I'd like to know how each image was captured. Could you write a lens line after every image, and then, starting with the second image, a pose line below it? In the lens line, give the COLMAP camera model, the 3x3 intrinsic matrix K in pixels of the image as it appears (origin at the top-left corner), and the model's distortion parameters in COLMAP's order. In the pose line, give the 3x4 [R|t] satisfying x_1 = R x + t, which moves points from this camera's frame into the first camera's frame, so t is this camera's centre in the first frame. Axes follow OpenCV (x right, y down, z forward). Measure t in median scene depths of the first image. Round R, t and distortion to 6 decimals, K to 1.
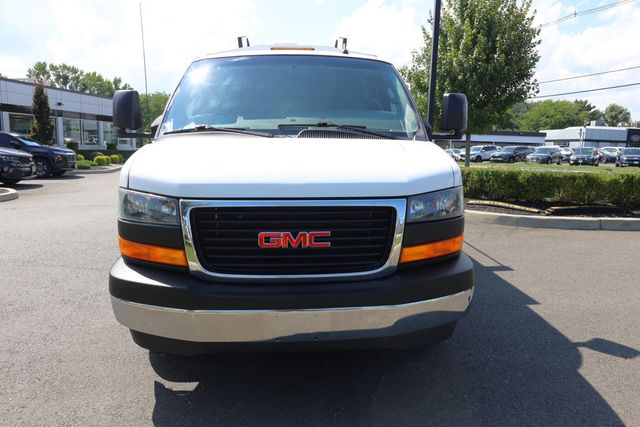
lens RADIAL K [[439.0, 0, 319.9], [0, 439.0, 206.3], [0, 0, 1]] dist [-0.000128, -0.000215]
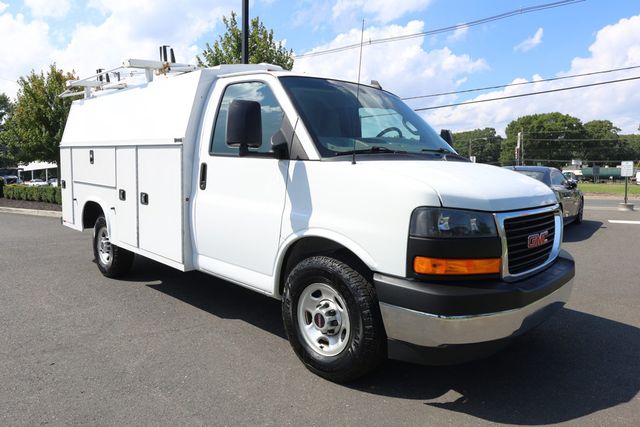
lens RADIAL K [[439.0, 0, 319.9], [0, 439.0, 206.3], [0, 0, 1]] dist [-0.000128, -0.000215]
pose [[0.763673, -0.029218, 0.644941, -1.305028], [0.074913, 0.996238, -0.043572, -0.015925], [-0.641242, 0.081590, 0.762989, 0.410011]]
